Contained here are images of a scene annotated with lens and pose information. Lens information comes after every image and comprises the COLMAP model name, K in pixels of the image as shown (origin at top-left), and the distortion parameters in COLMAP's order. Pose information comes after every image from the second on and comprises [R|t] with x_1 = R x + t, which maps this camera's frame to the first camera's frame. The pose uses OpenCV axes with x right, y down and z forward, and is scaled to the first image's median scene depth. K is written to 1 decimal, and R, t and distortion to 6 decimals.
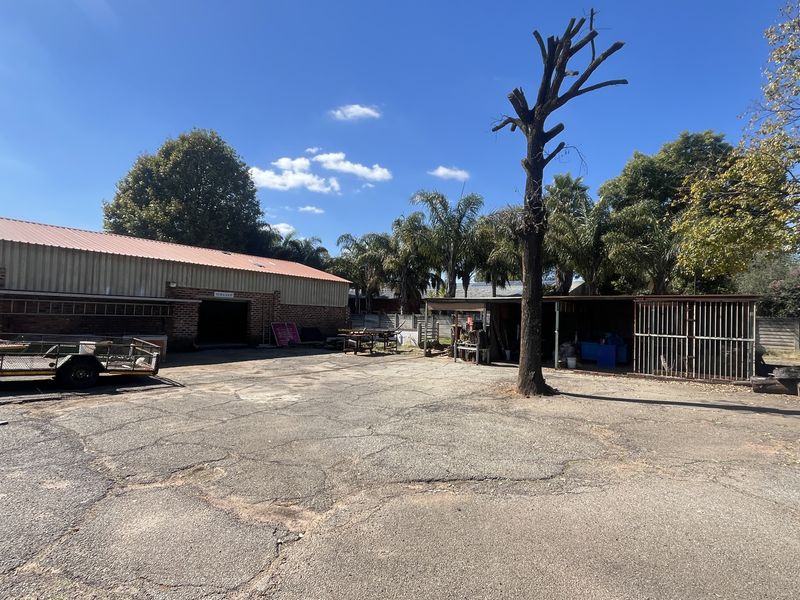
lens RADIAL K [[435.9, 0, 396.8], [0, 435.9, 301.7], [0, 0, 1]] dist [-0.001076, -0.000428]
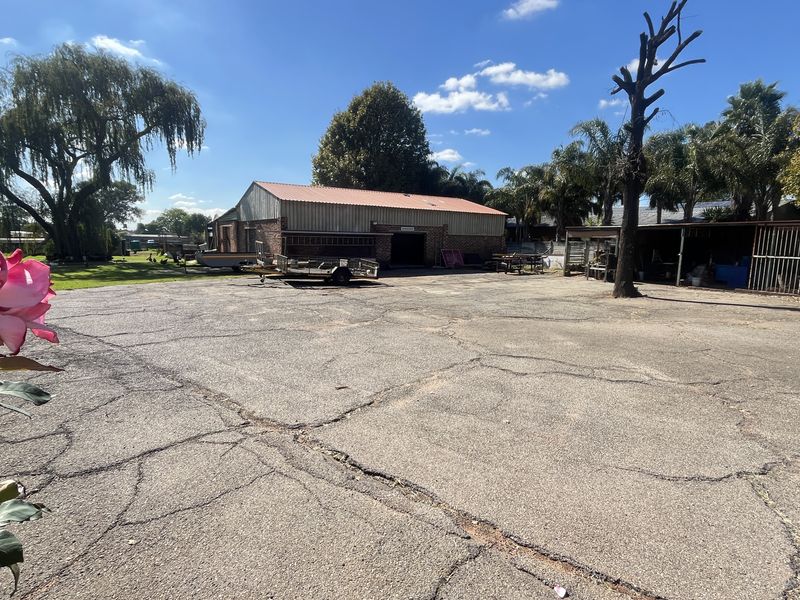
lens RADIAL K [[435.9, 0, 396.8], [0, 435.9, 301.7], [0, 0, 1]] dist [-0.001076, -0.000428]
pose [[0.930533, 0.035187, -0.364513, 0.066294], [0.024577, 0.987128, 0.158032, -0.006652], [0.365382, -0.156012, 0.917691, -0.261021]]
